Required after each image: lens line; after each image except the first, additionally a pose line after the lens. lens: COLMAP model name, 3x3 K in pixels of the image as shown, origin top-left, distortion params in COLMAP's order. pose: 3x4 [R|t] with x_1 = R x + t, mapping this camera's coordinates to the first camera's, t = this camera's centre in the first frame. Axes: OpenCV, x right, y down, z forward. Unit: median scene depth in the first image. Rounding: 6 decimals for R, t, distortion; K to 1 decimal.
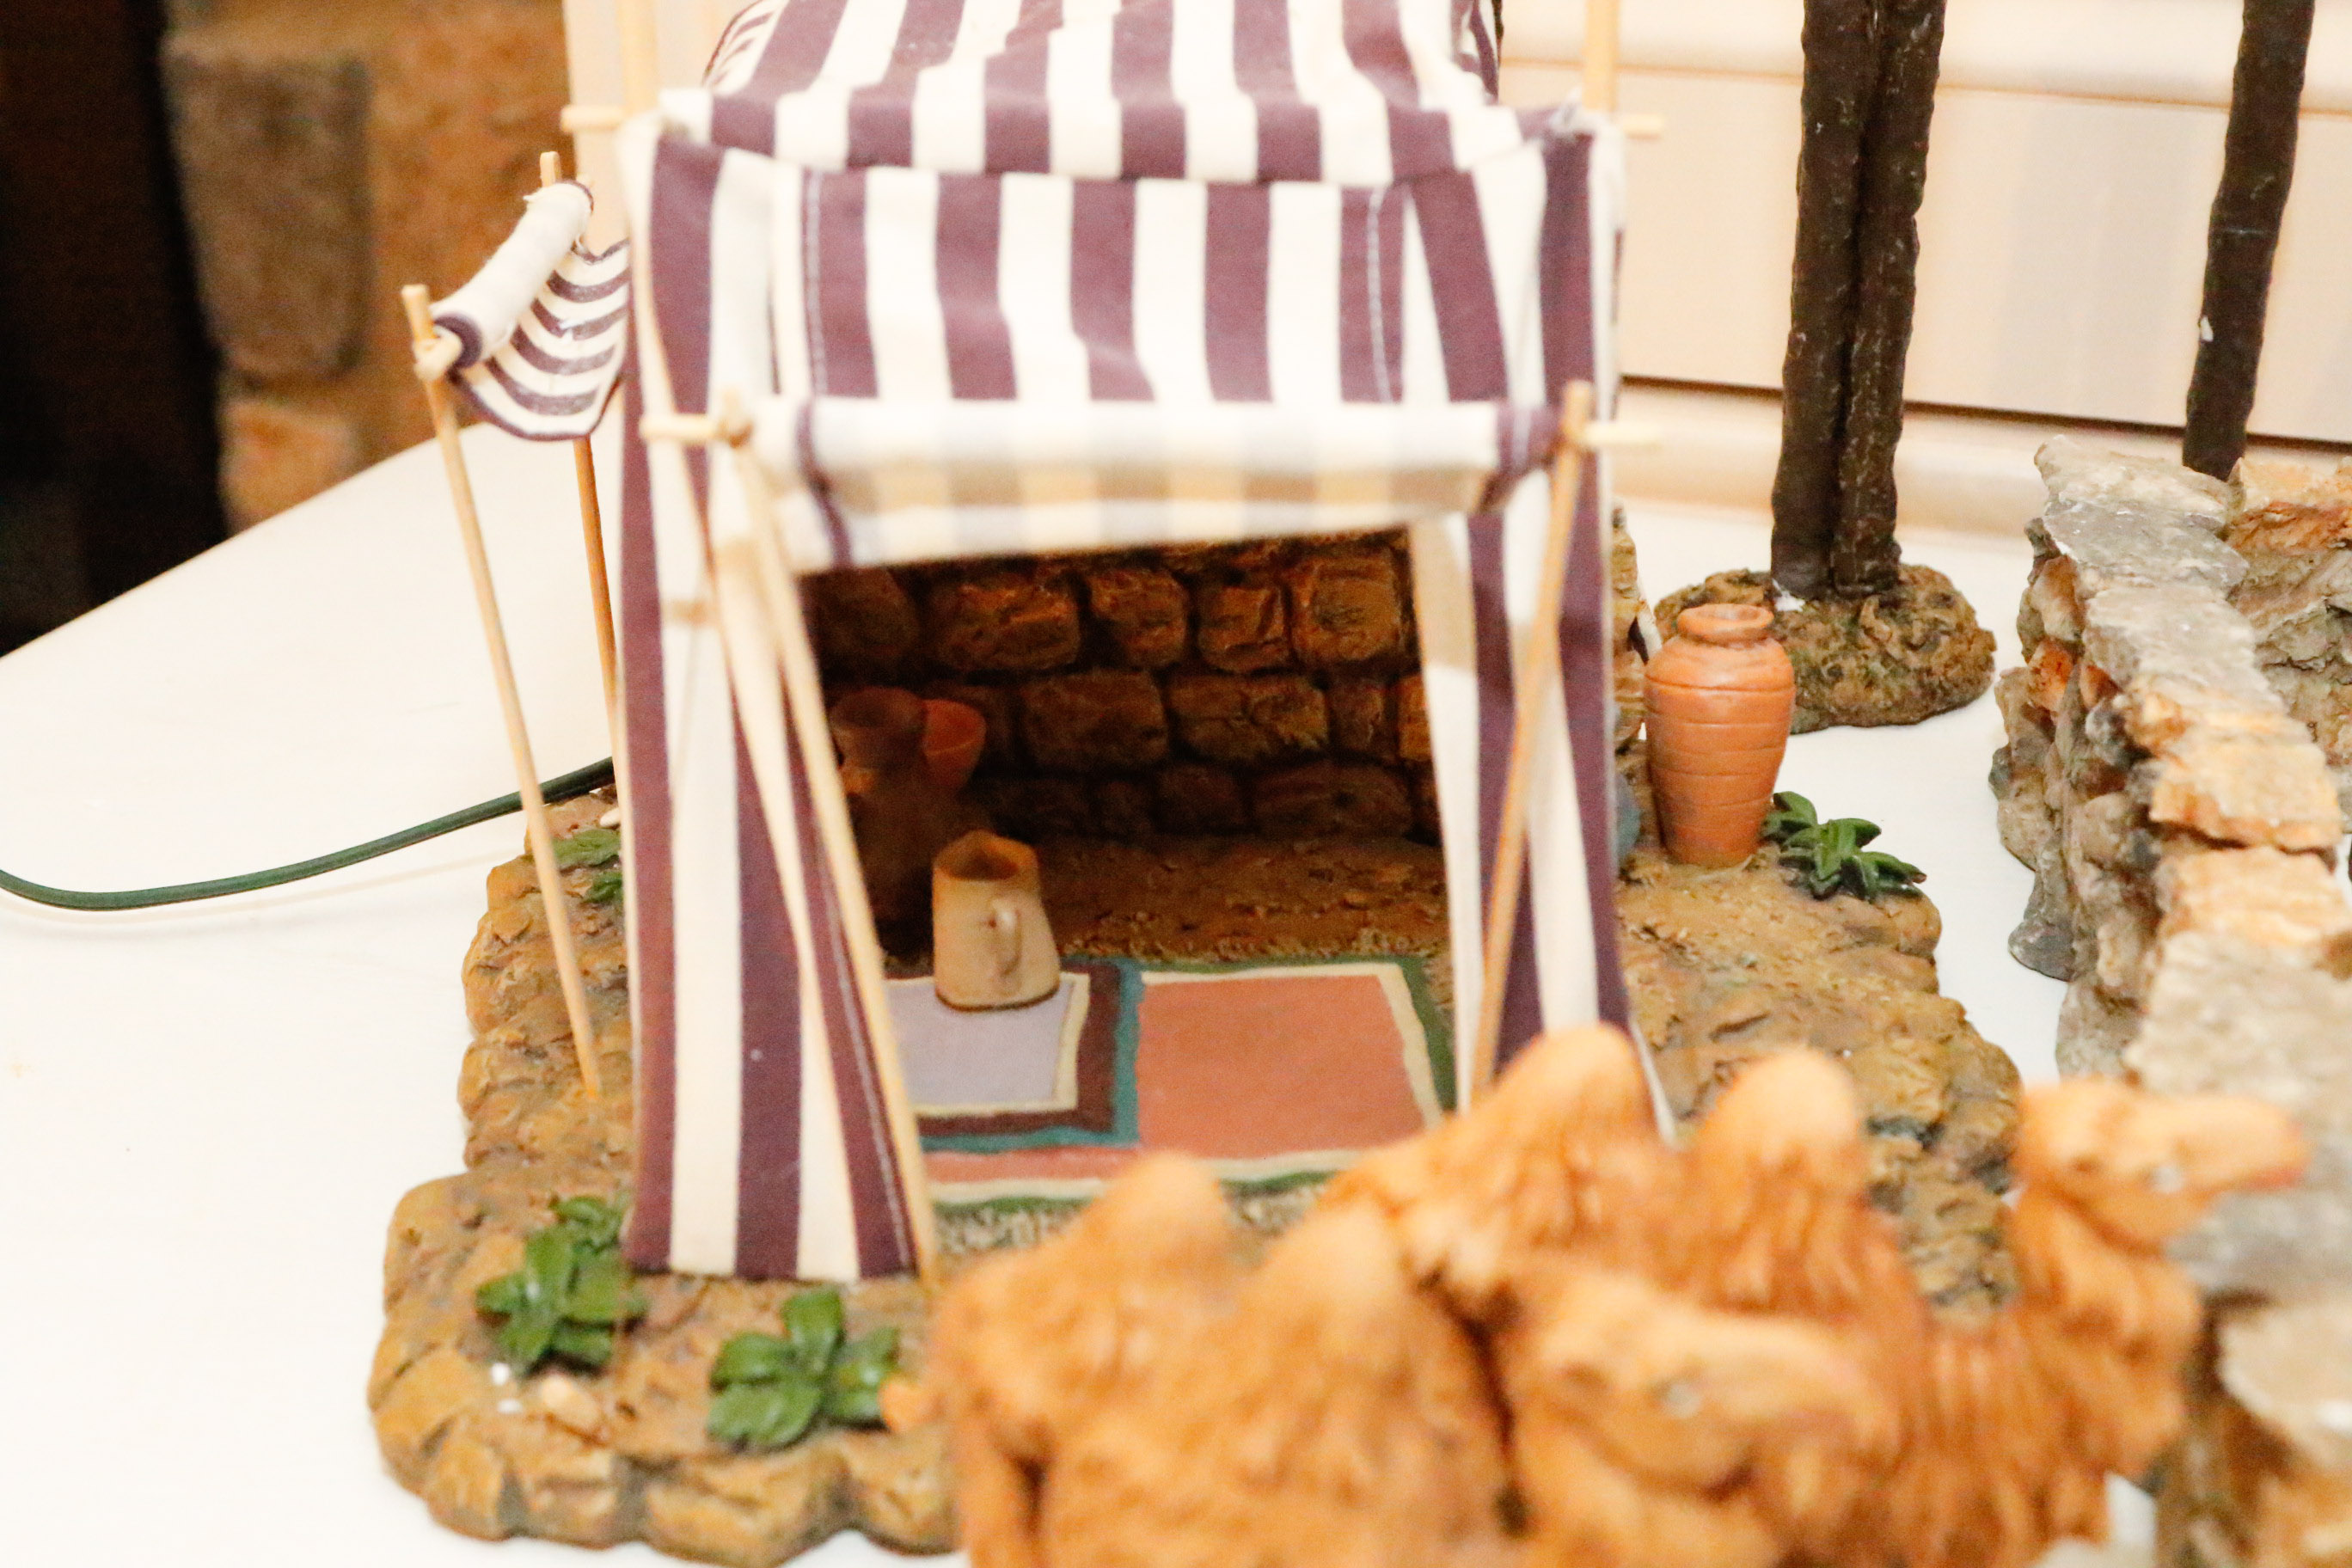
lens RADIAL K [[3226.9, 0, 1181.6], [0, 3226.9, 809.9], [0, 0, 1]] dist [-0.051225, 0.000000]
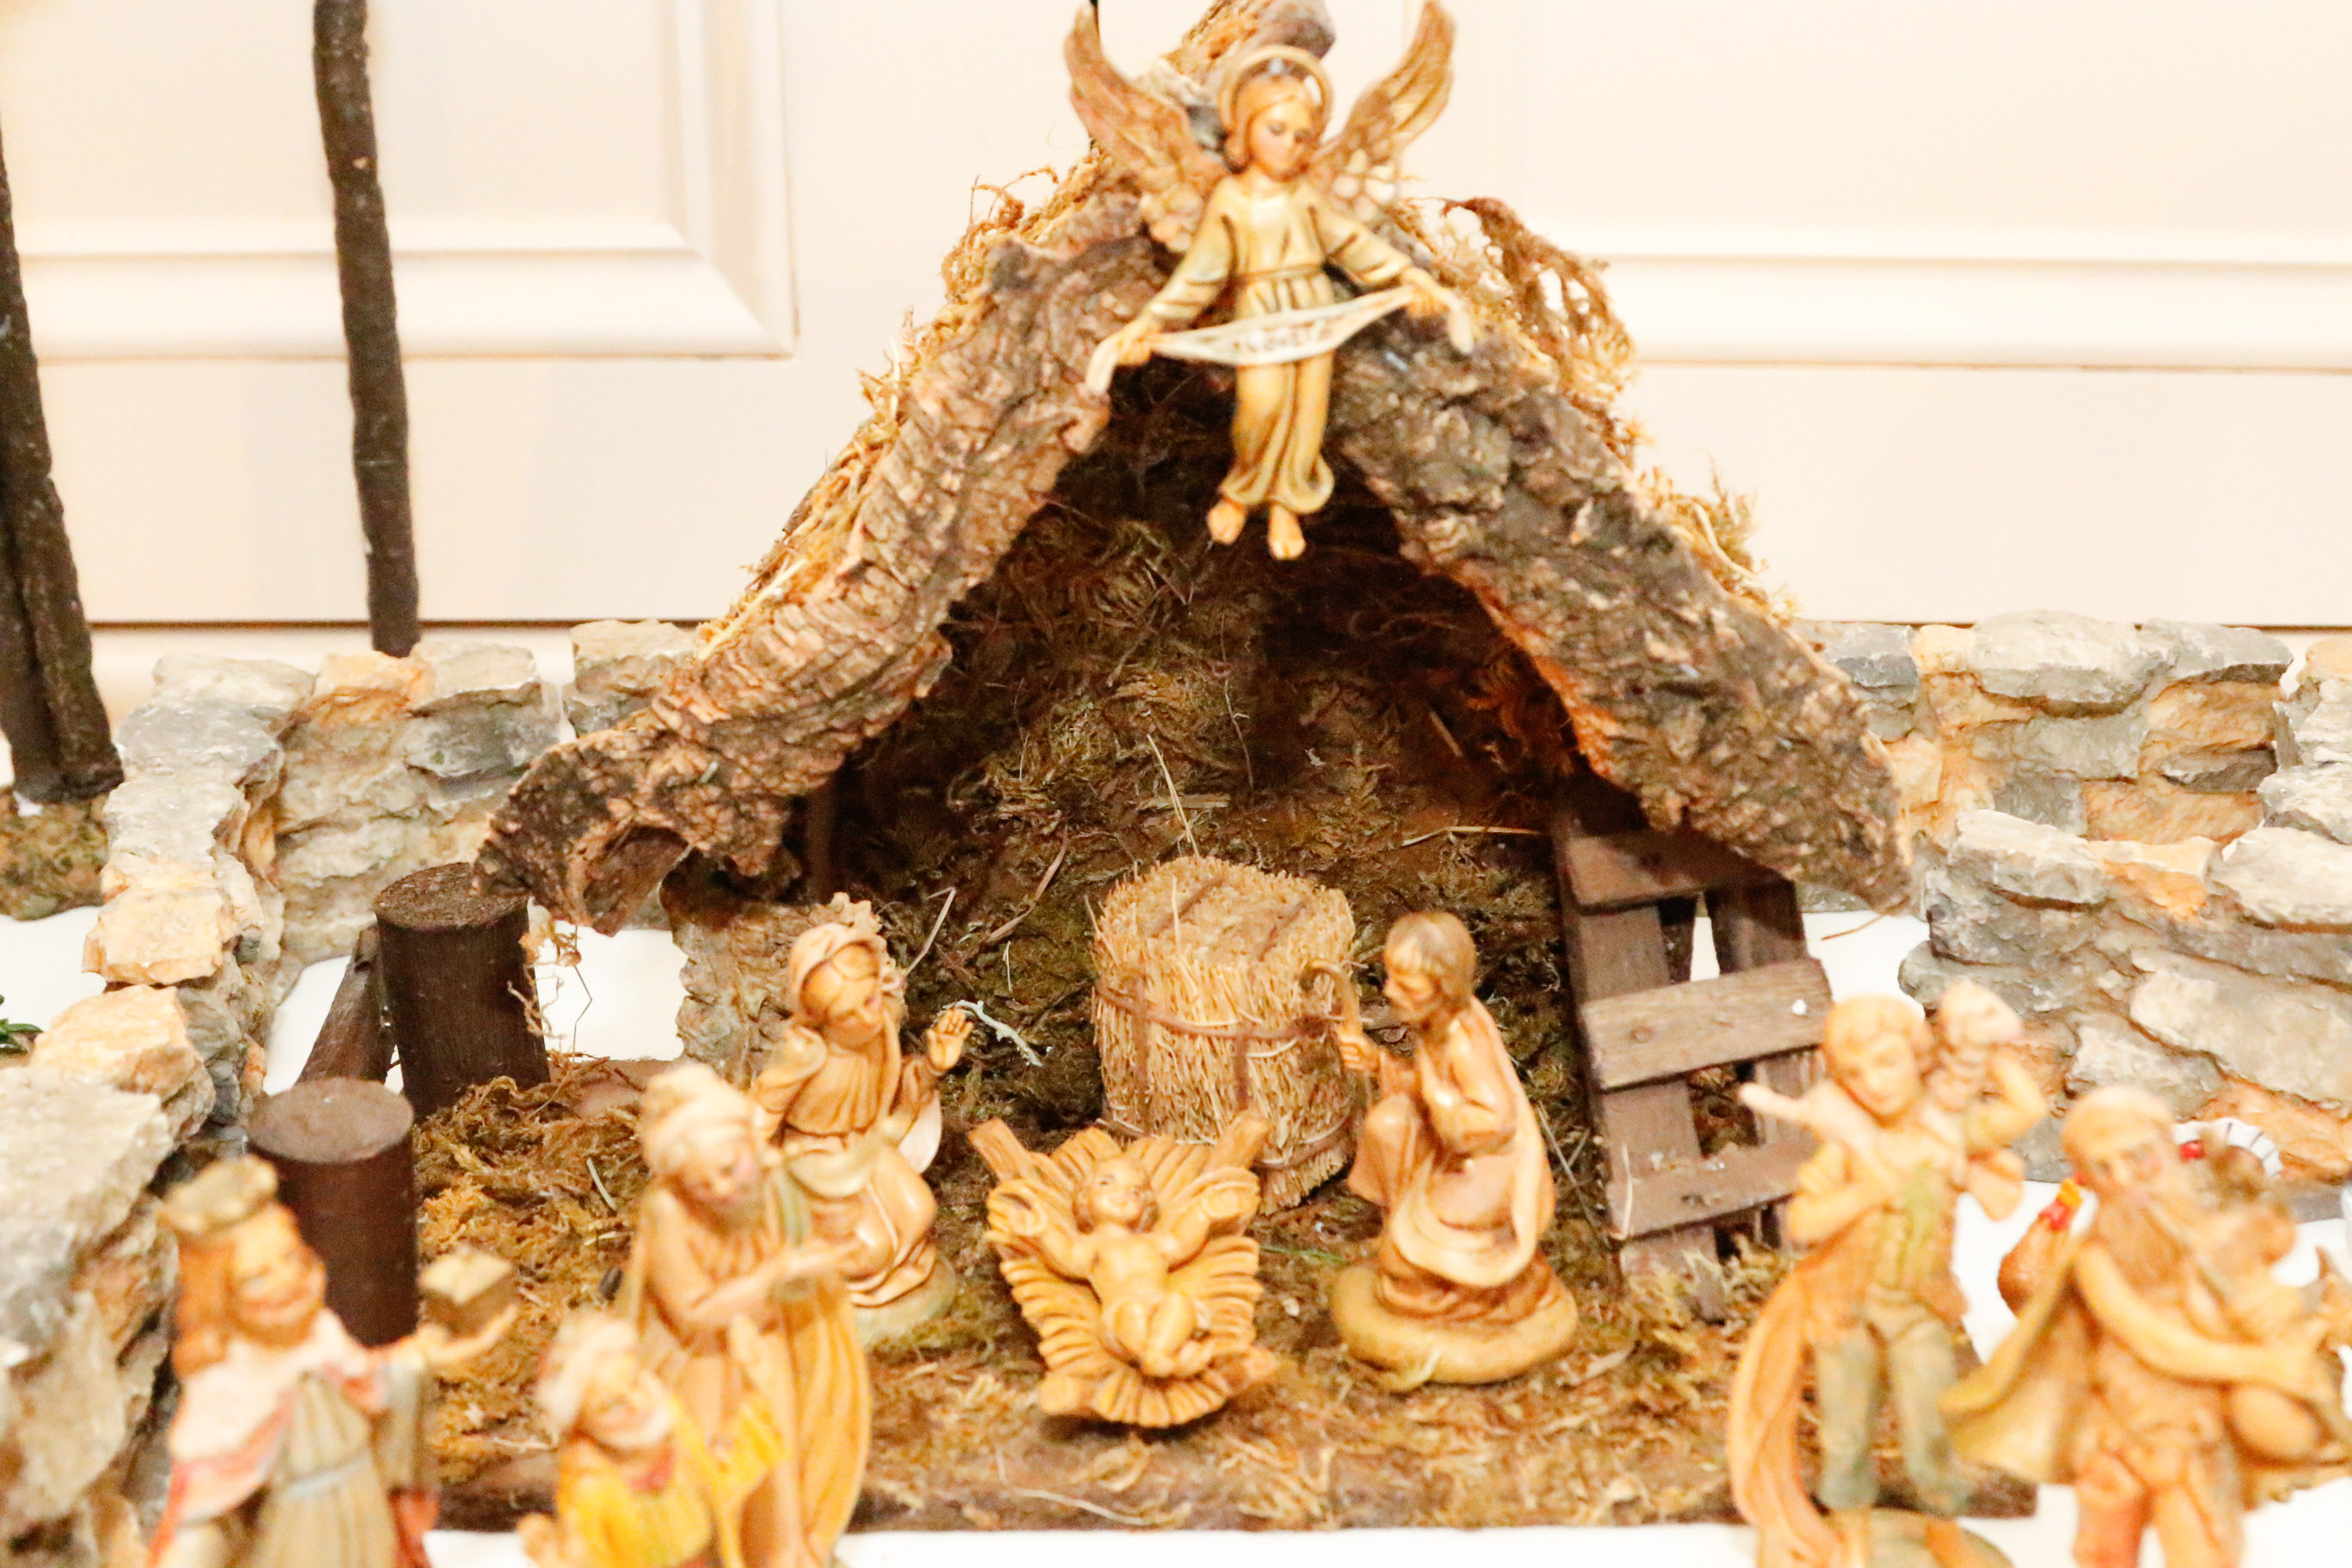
lens RADIAL K [[2875.0, 0, 1200.7], [0, 2875.0, 822.2], [0, 0, 1]] dist [-0.088858, 0.000000]
pose [[0.941050, -0.117031, 0.317379, 0.404736], [0.129764, 0.991359, -0.019203, 0.024819], [-0.312389, 0.059256, 0.948104, -0.174487]]
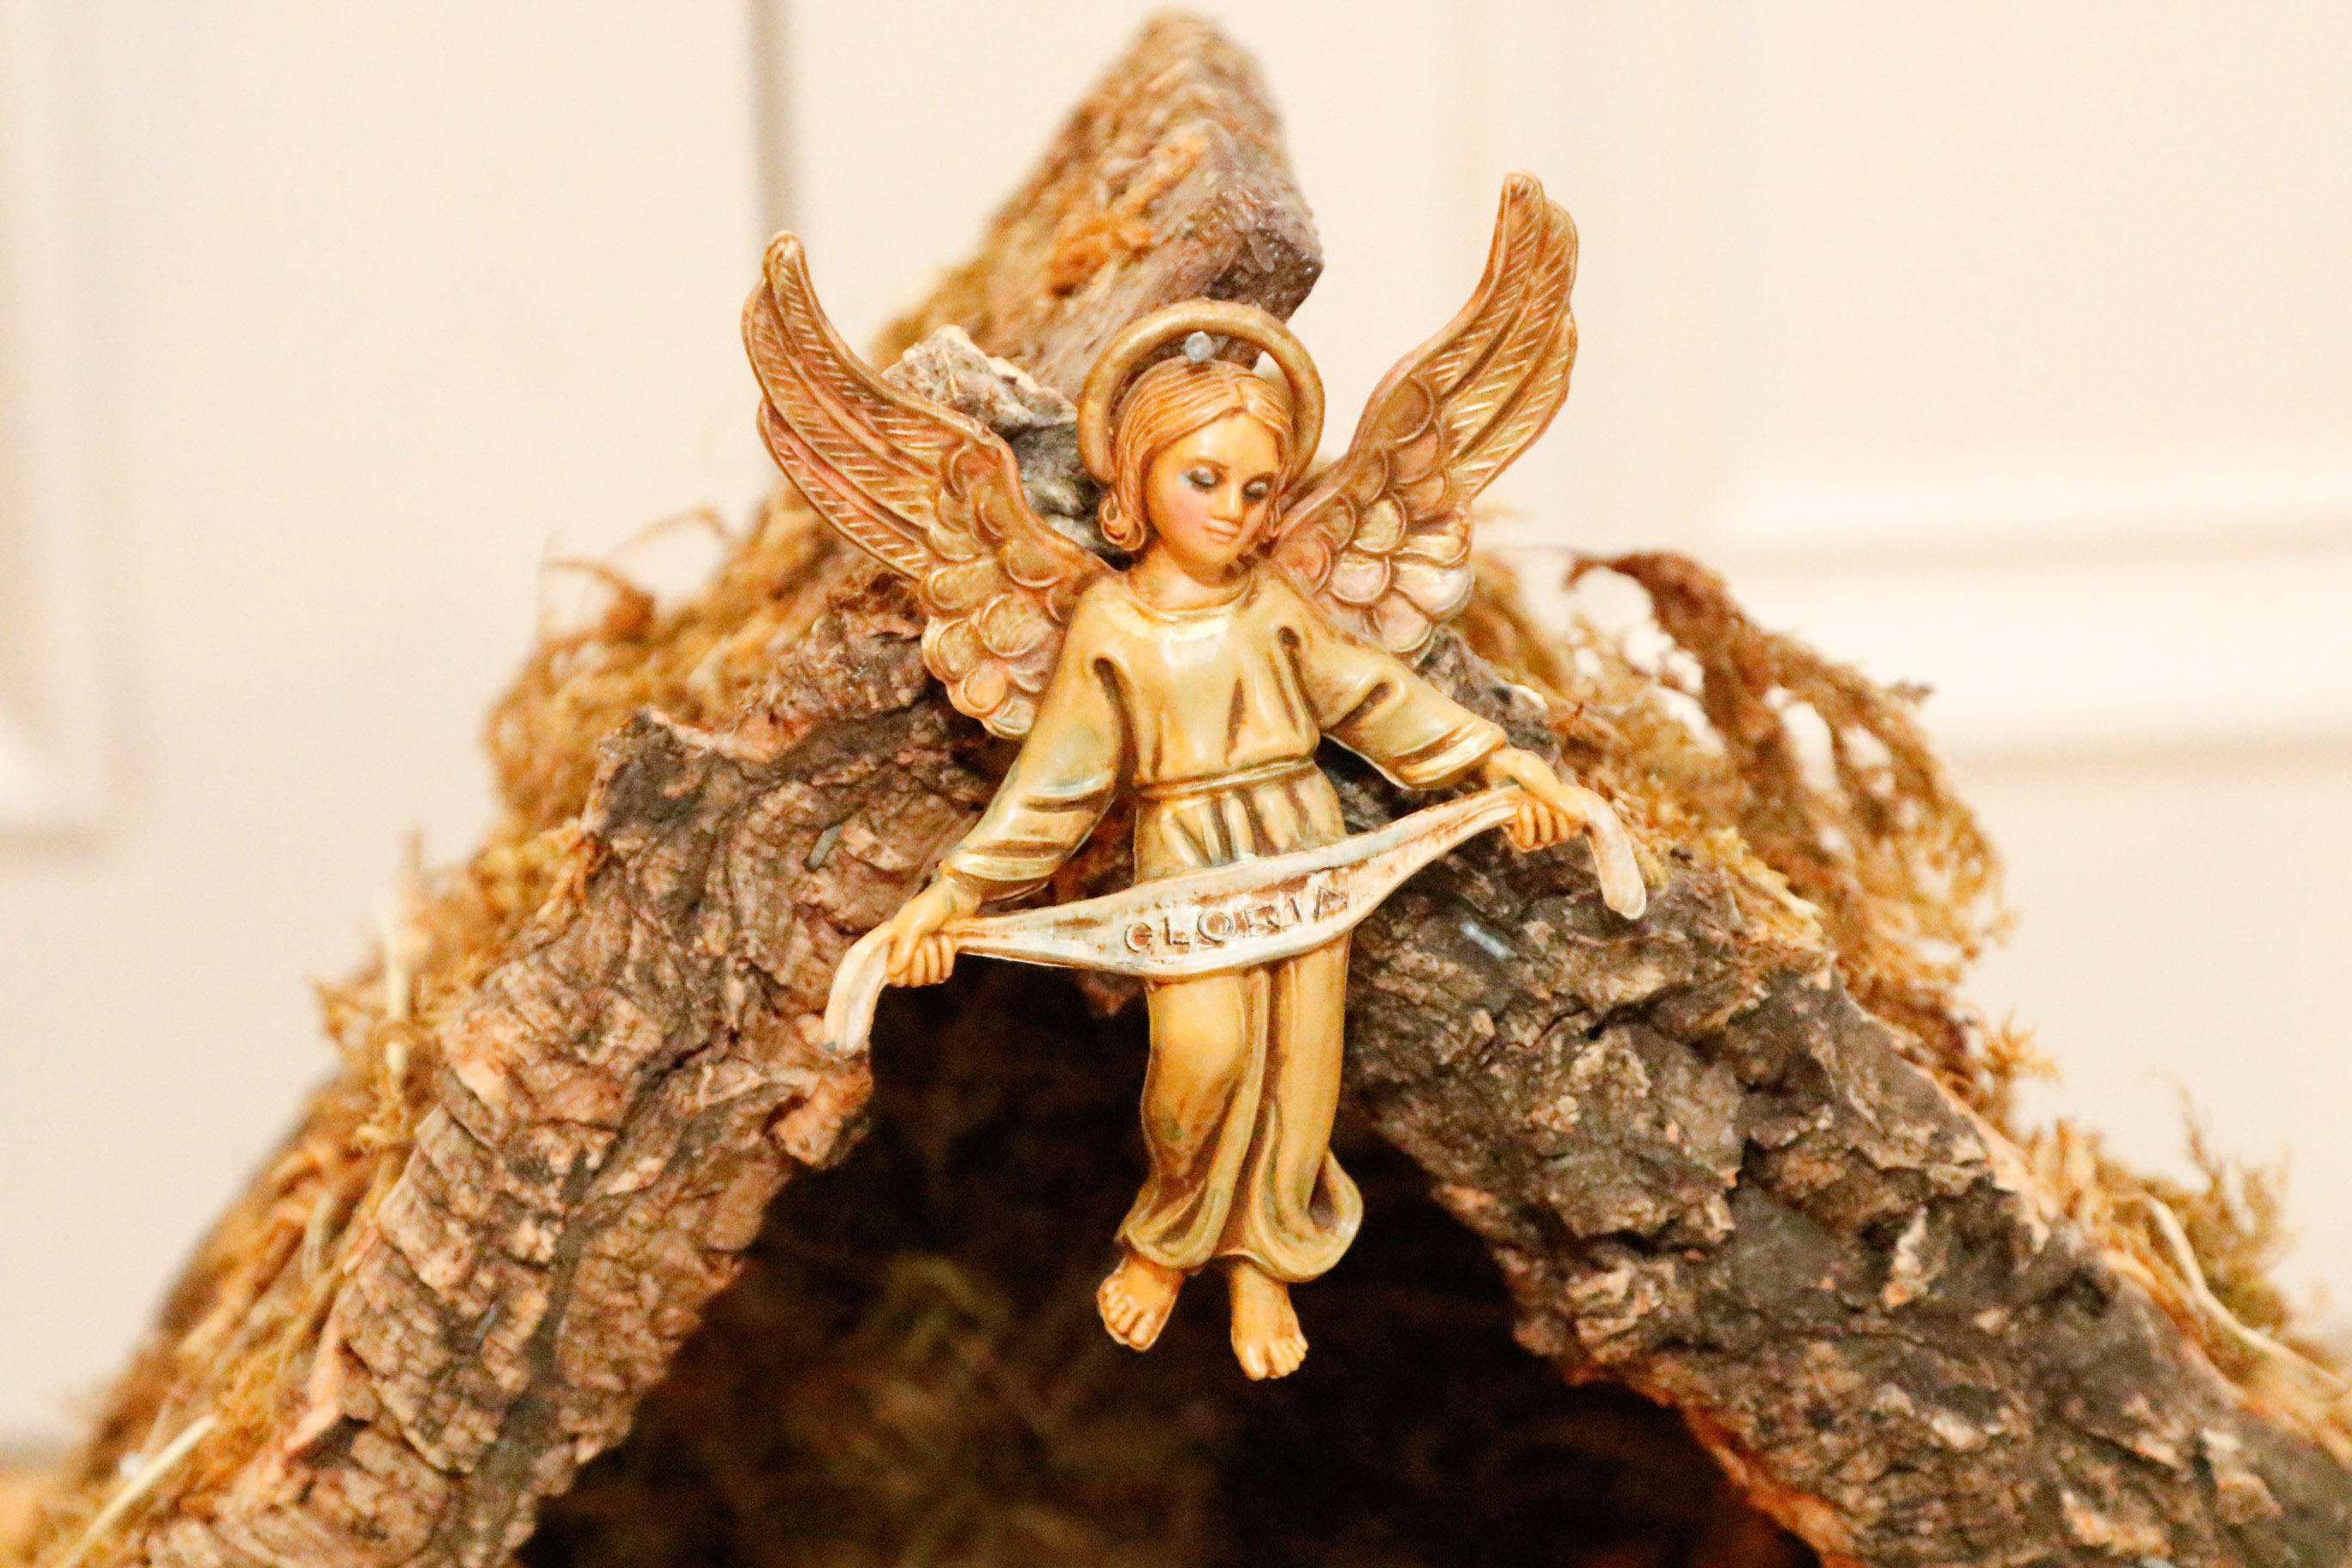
lens RADIAL K [[6856.6, 0, 1182.0], [0, 6856.6, 784.7], [0, 0, 1]] dist [0.138616, 0.000000]
pose [[0.928342, -0.117899, 0.352535, 0.368563], [0.178898, 0.973021, -0.145688, -0.018347], [-0.325848, 0.198316, 0.924388, -0.279516]]
